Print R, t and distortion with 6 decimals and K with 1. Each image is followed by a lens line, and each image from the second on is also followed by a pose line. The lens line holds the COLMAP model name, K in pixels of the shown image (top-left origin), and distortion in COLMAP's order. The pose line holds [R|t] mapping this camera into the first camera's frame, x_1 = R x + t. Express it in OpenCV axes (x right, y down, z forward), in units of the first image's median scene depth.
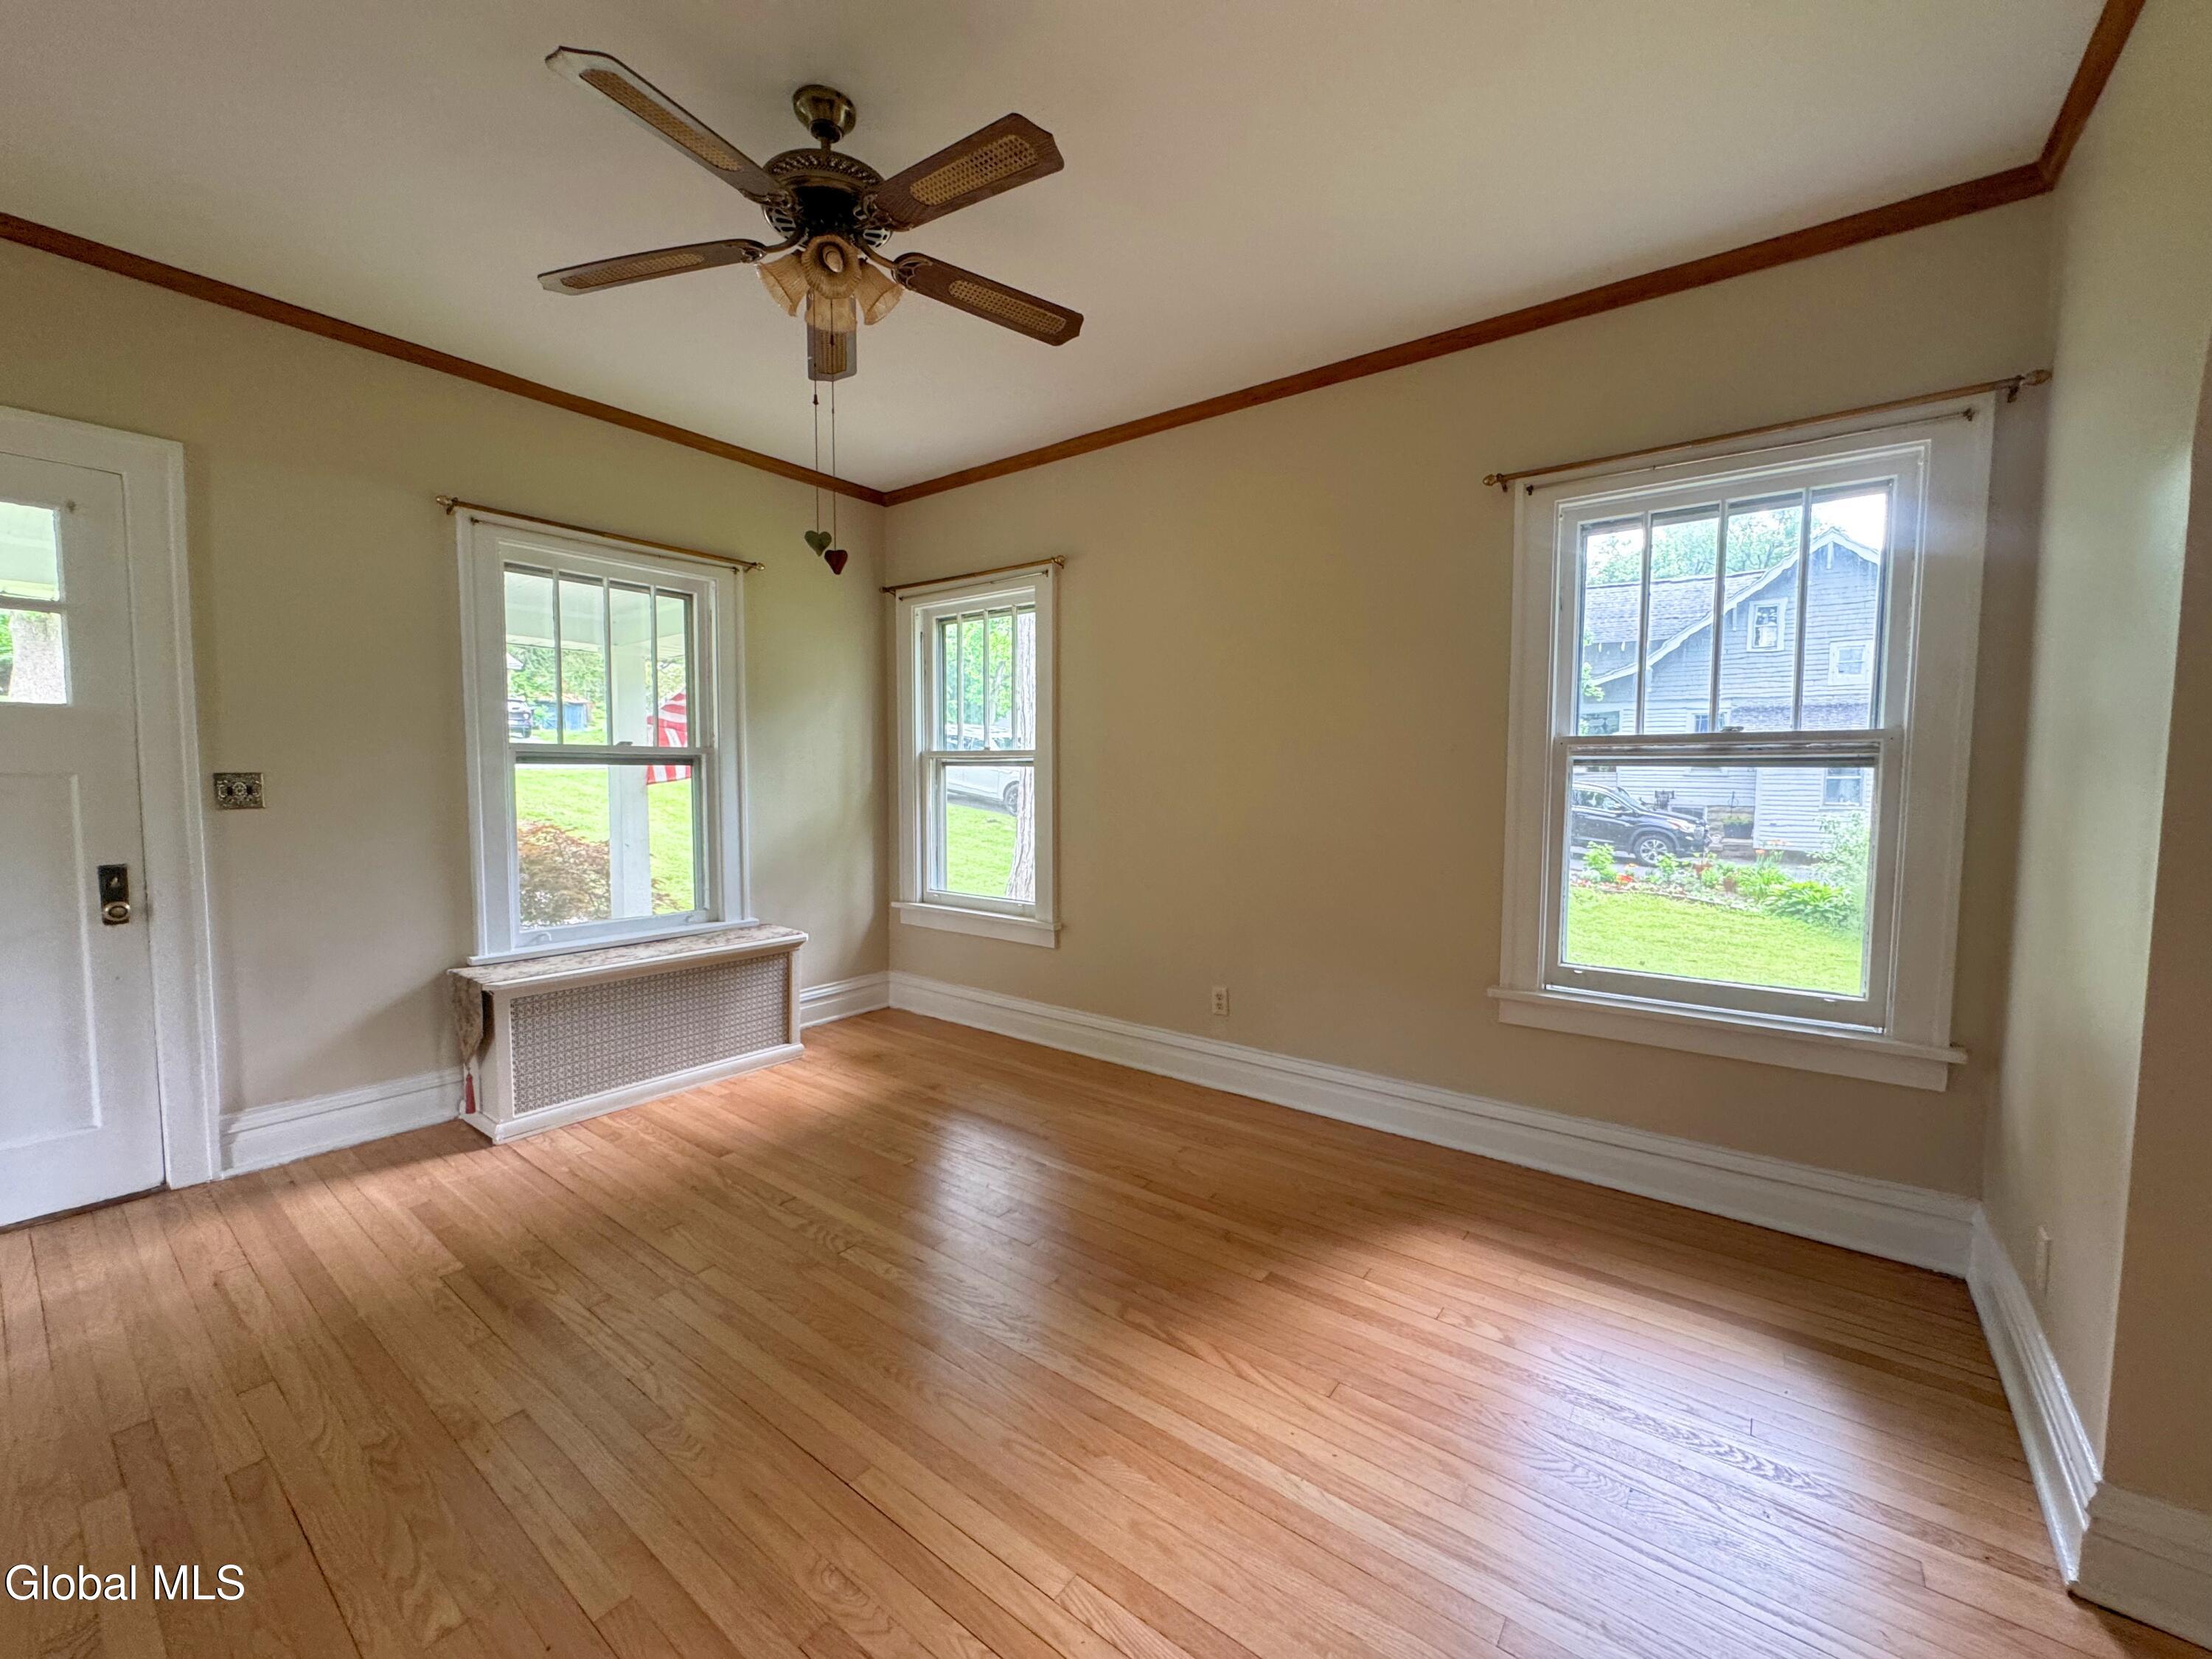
lens RADIAL K [[887.1, 0, 1108.5], [0, 887.1, 830.1], [0, 0, 1]] dist [0.000271, -0.000226]
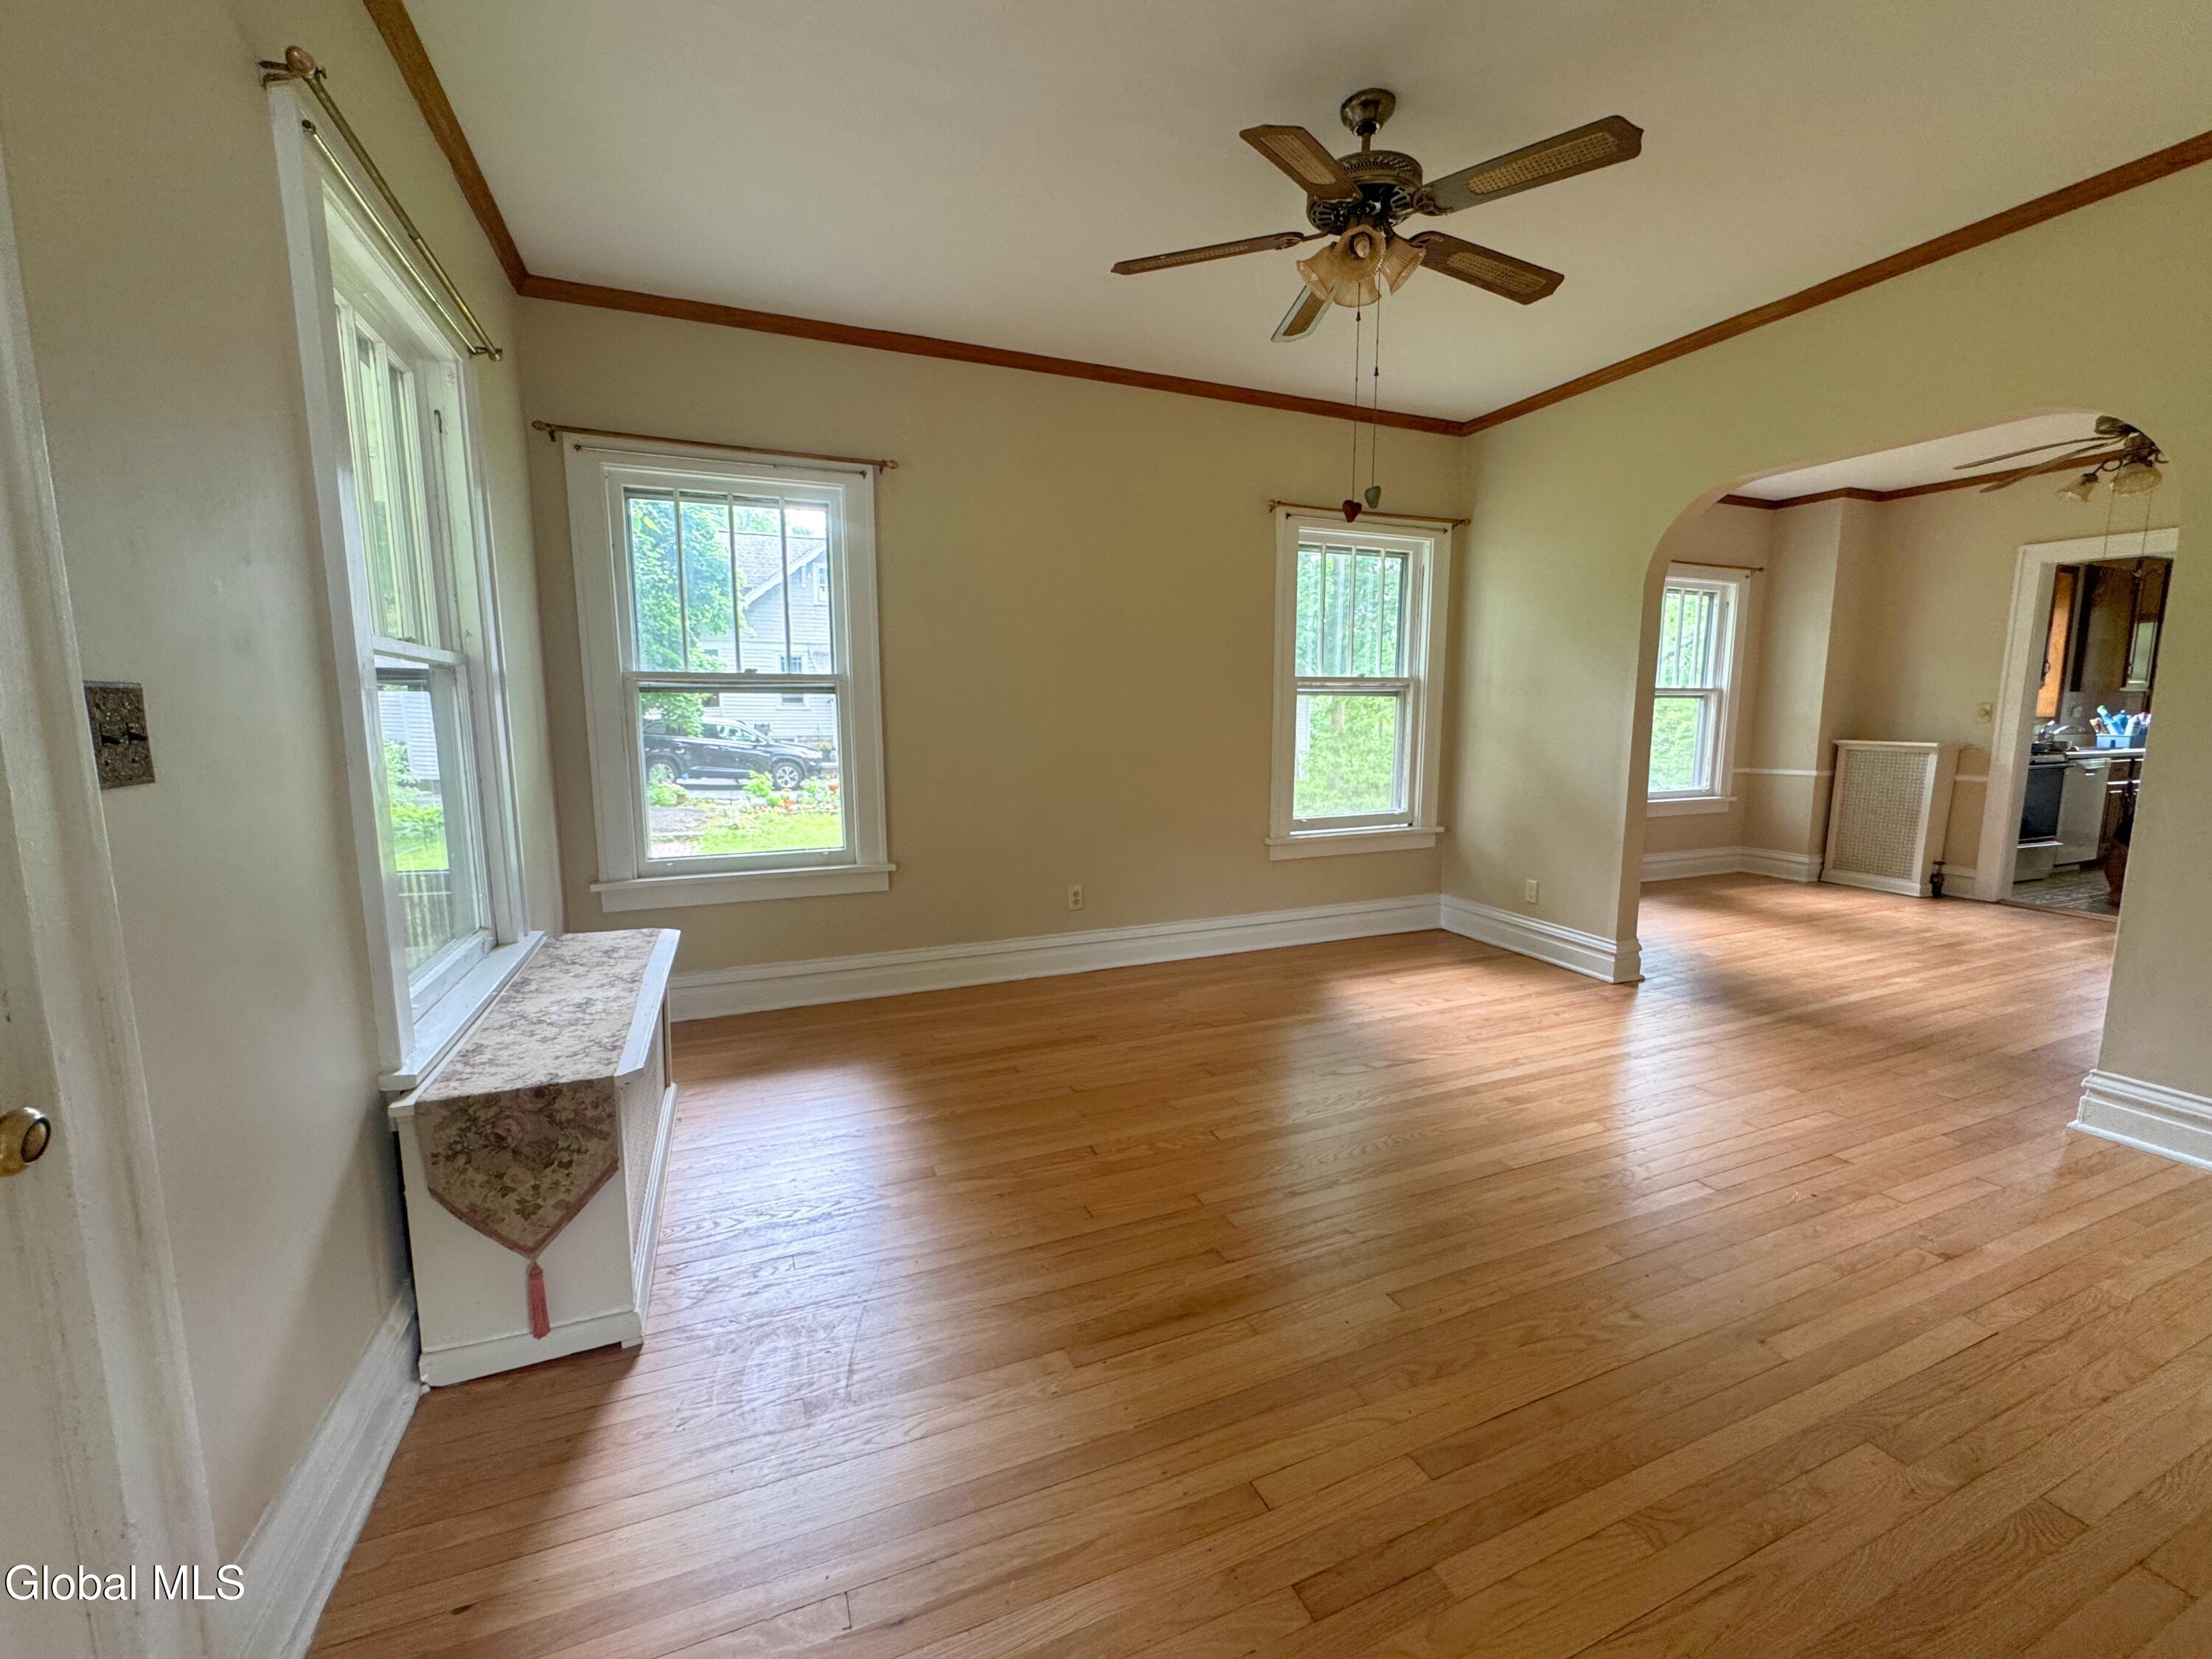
lens RADIAL K [[886.4, 0, 1106.0], [0, 886.4, 829.5], [0, 0, 1]] dist [-0.003121, 0.000772]
pose [[0.503621, -0.122640, 0.855176, -0.823867], [0.062648, 0.992451, 0.105433, -0.015781], [-0.861650, 0.000477, 0.507502, 0.370657]]
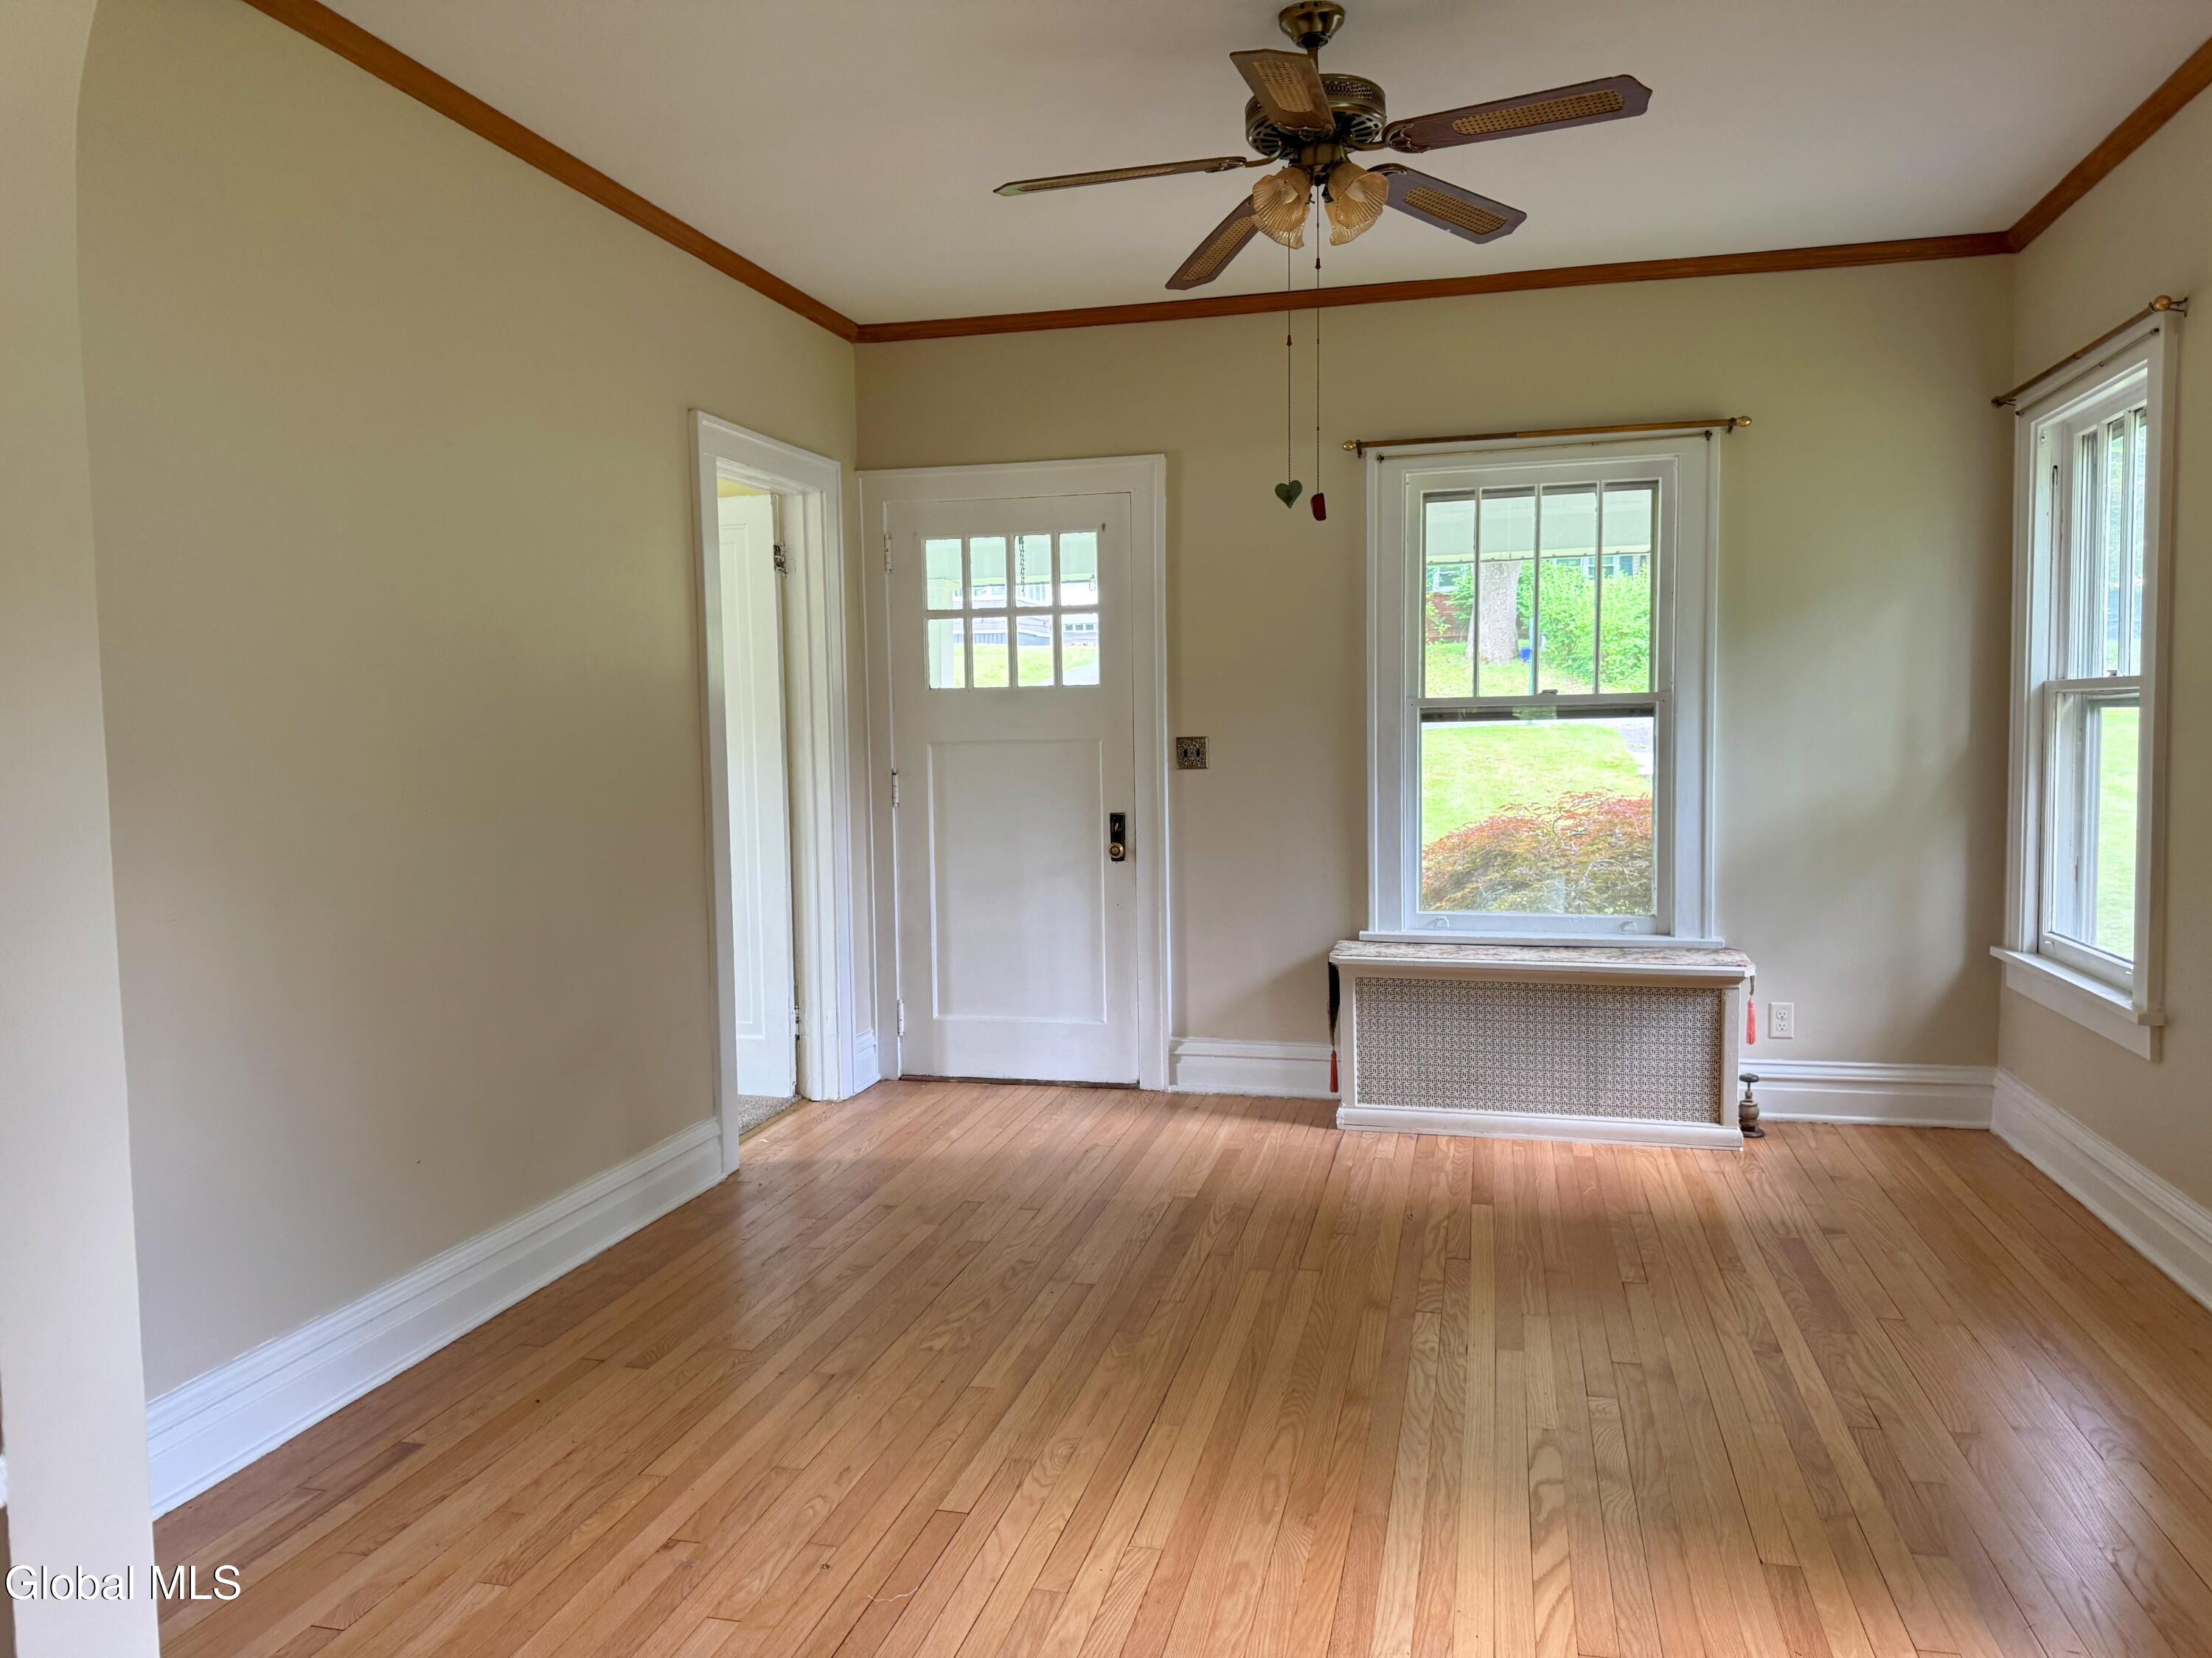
lens RADIAL K [[1552.4, 0, 1099.4], [0, 1552.4, 833.3], [0, 0, 1]] dist [0.118038, -0.184405]
pose [[0.394266, 0.050936, -0.917584, 0.595402], [-0.040757, 0.998450, 0.037912, -0.009153], [0.918092, 0.022450, 0.395731, 0.086926]]
